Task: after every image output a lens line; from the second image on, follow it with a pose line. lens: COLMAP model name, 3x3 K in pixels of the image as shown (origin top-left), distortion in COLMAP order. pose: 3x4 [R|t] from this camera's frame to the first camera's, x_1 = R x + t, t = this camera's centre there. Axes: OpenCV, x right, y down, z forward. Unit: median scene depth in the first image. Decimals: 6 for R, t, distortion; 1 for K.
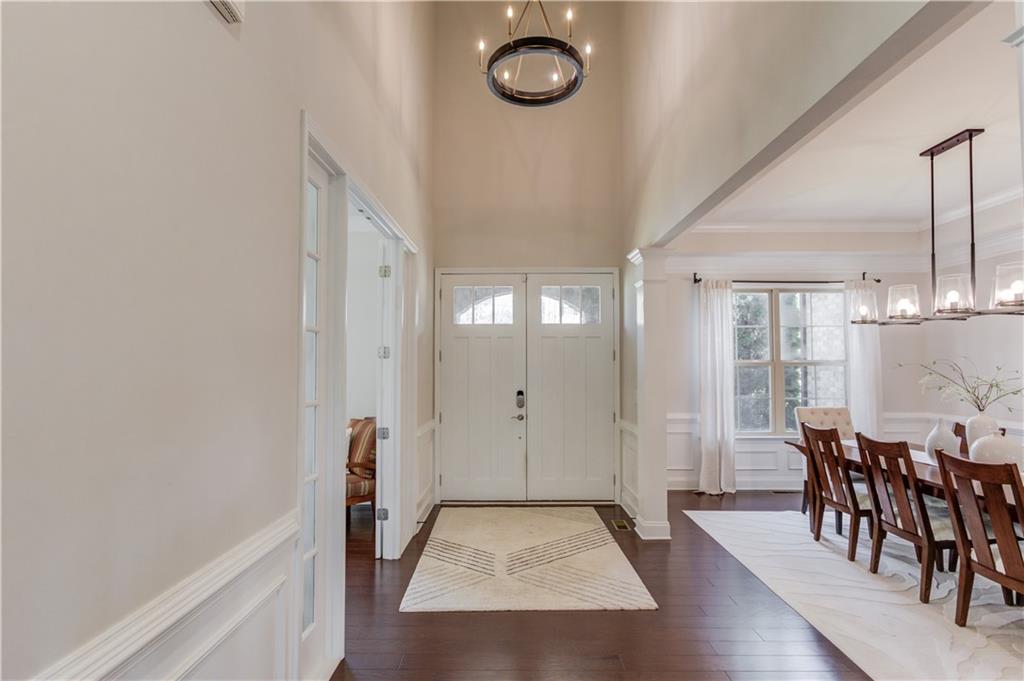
lens RADIAL K [[499.4, 0, 506.5], [0, 499.4, 354.9], [0, 0, 1]] dist [-0.000105, 0.000230]
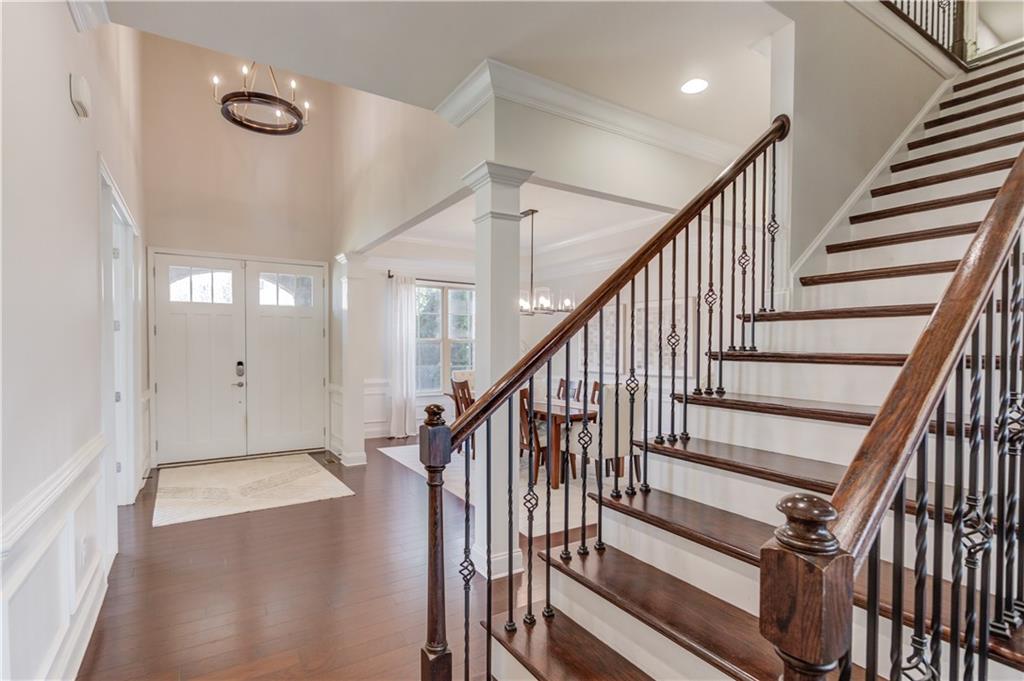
lens RADIAL K [[499.4, 0, 506.5], [0, 499.4, 354.9], [0, 0, 1]] dist [-0.000105, 0.000230]
pose [[0.841711, -0.006010, 0.539894, -0.077876], [-0.015852, 0.999232, 0.035836, 0.004535], [-0.539695, -0.038722, 0.840970, -0.308888]]
